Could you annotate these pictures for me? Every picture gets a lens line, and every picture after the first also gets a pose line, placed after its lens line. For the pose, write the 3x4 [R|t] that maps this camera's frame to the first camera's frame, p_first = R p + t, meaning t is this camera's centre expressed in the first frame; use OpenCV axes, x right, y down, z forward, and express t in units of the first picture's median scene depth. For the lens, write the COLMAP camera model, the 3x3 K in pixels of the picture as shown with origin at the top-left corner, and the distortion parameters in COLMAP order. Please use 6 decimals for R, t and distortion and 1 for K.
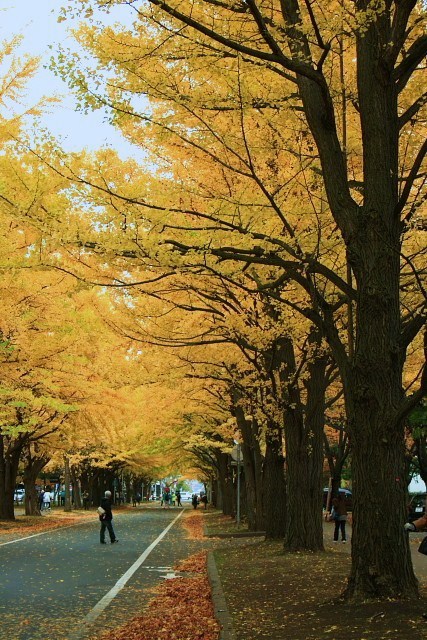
lens RADIAL K [[1152.1, 0, 213.6], [0, 1152.1, 319.9], [0, 0, 1]] dist [0.045467, 0.000000]
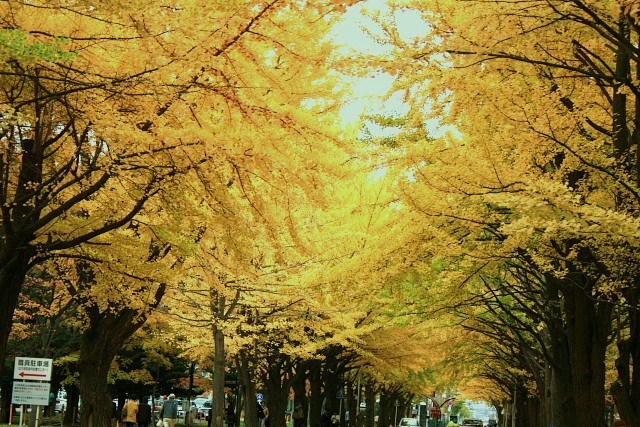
lens RADIAL K [[1642.0, 0, 319.8], [0, 1642.0, 213.6], [0, 0, 1]] dist [0.017667, 0.000000]
pose [[0.992076, 0.045826, -0.116982, -0.010320], [-0.042821, 0.998688, 0.028077, 0.045287], [0.118115, -0.022845, 0.992737, 0.297420]]
